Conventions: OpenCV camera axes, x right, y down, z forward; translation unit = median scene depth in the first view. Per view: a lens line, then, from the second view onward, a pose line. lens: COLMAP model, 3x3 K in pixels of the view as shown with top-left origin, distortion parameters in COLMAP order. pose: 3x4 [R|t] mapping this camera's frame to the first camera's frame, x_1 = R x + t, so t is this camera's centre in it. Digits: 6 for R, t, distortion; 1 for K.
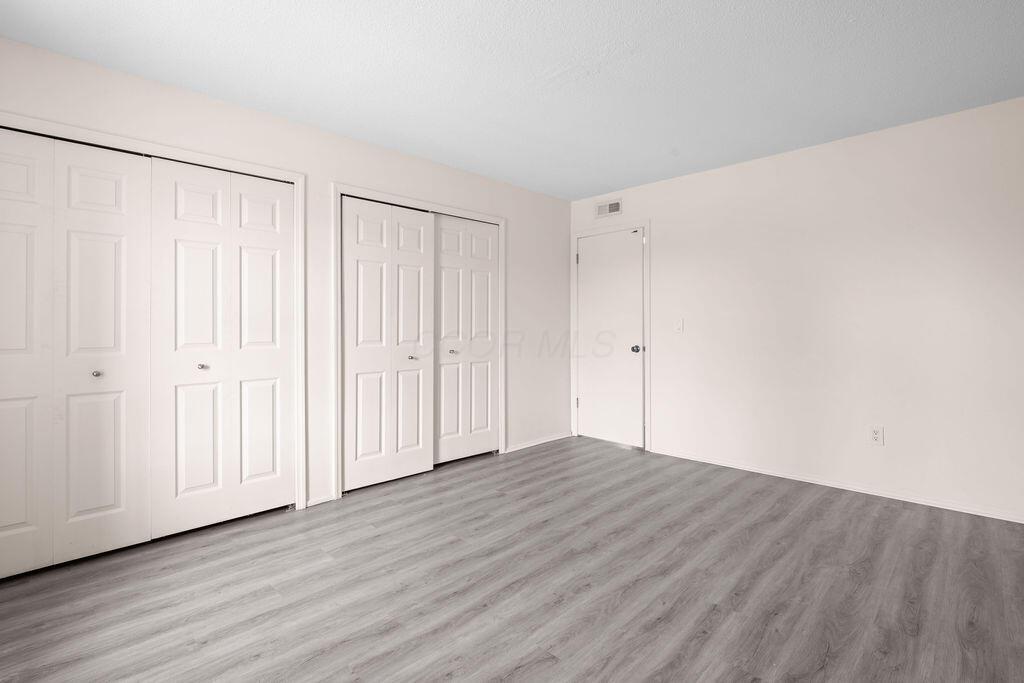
lens RADIAL K [[479.2, 0, 514.5], [0, 479.2, 336.3], [0, 0, 1]] dist [-0.003594, -0.001342]
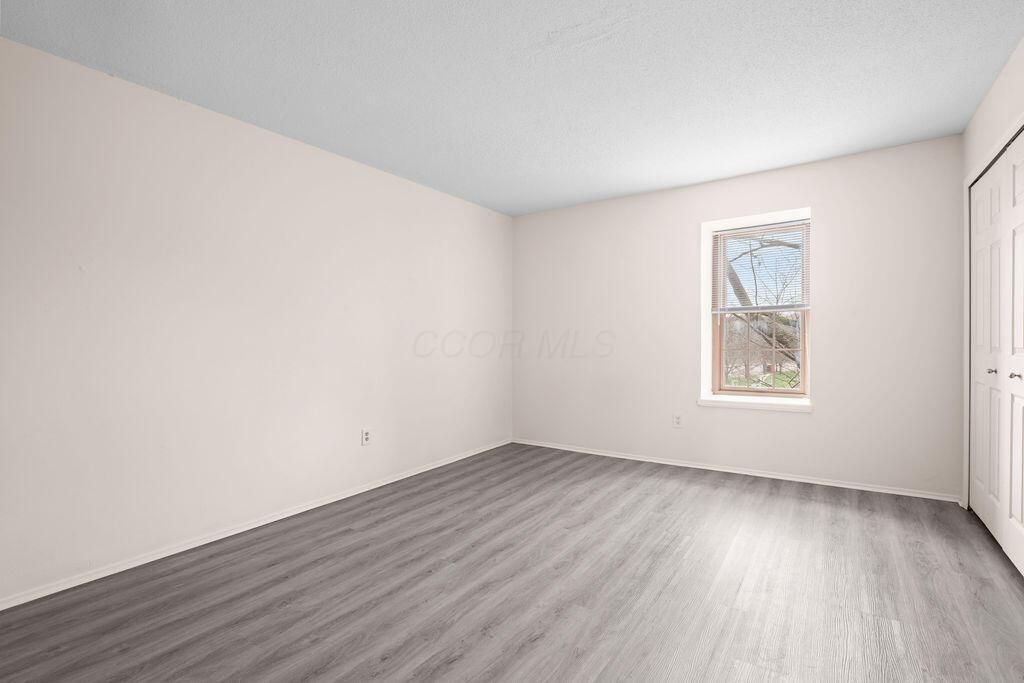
lens RADIAL K [[479.2, 0, 514.5], [0, 479.2, 336.3], [0, 0, 1]] dist [-0.003594, -0.001342]
pose [[-0.984448, 0.018416, -0.174707, 0.450370], [0.014610, 0.999628, 0.023046, -0.051397], [0.175067, 0.020136, -0.984351, 2.141150]]
